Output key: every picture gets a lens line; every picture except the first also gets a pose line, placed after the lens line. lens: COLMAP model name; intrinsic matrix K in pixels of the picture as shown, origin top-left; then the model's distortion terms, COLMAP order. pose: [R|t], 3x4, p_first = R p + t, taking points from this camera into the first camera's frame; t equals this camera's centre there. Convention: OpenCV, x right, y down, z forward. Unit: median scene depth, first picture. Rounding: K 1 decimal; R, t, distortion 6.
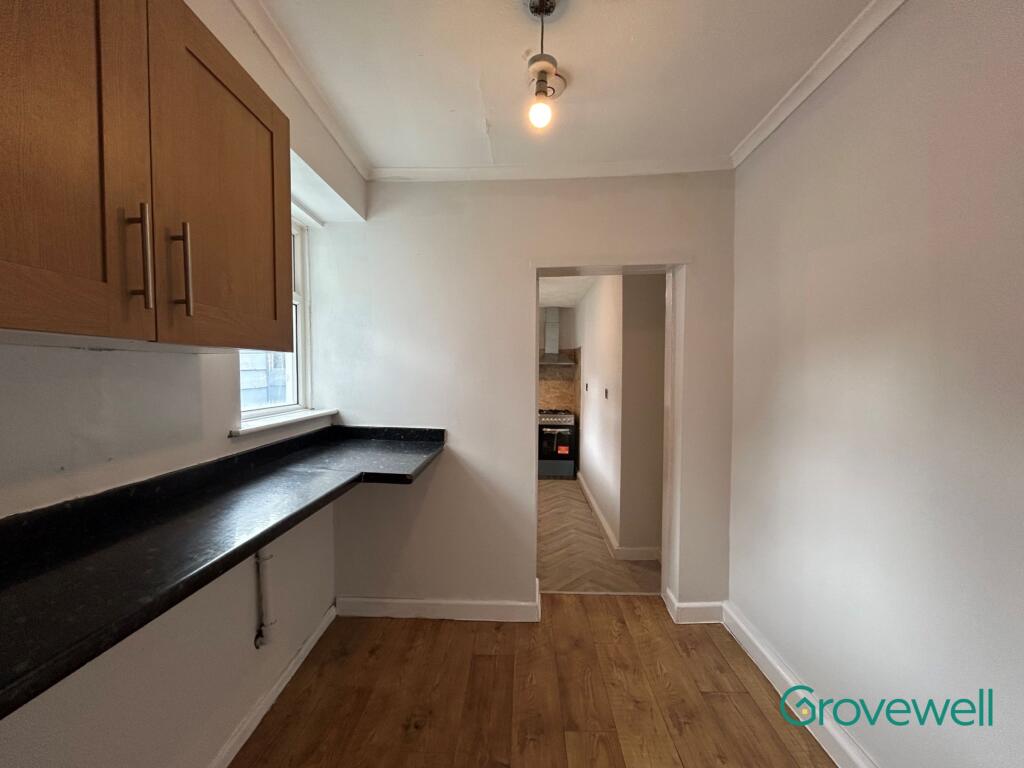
lens RADIAL K [[415.5, 0, 510.1], [0, 415.5, 383.5], [0, 0, 1]] dist [-0.004293, -0.000092]
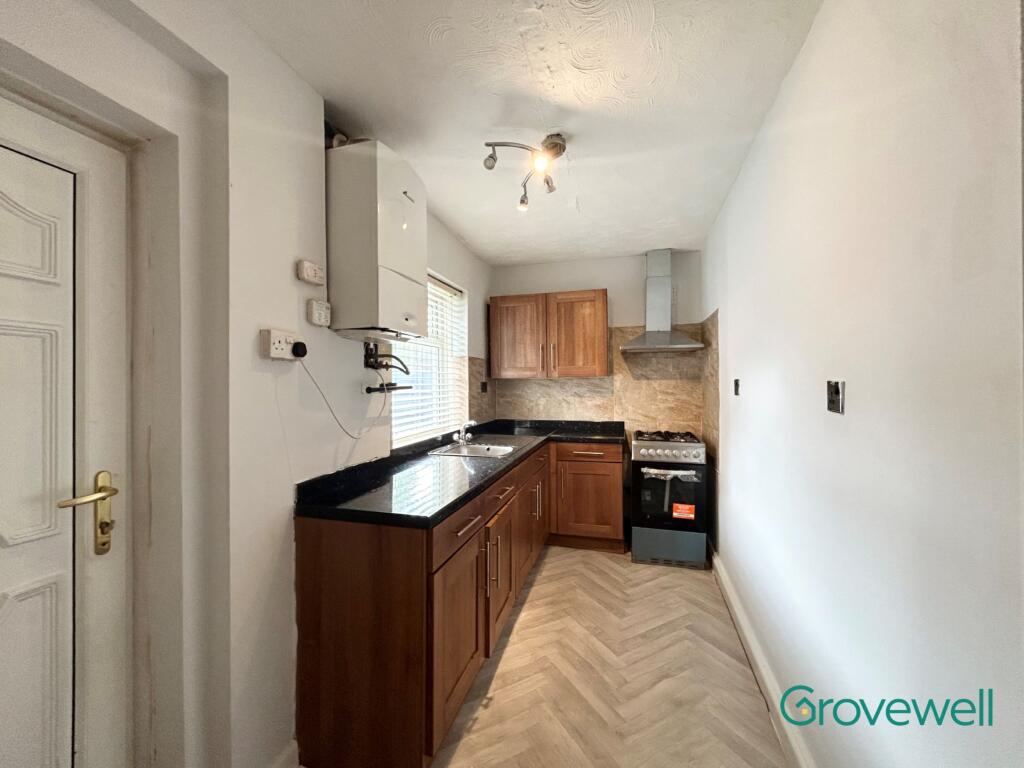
lens RADIAL K [[415.5, 0, 514.3], [0, 415.5, 383.2], [0, 0, 1]] dist [-0.004293, -0.000092]
pose [[0.967727, -0.013422, -0.251645, 0.055573], [0.005666, 0.999487, -0.031520, 0.015459], [0.251939, 0.029077, 0.967306, 0.437839]]
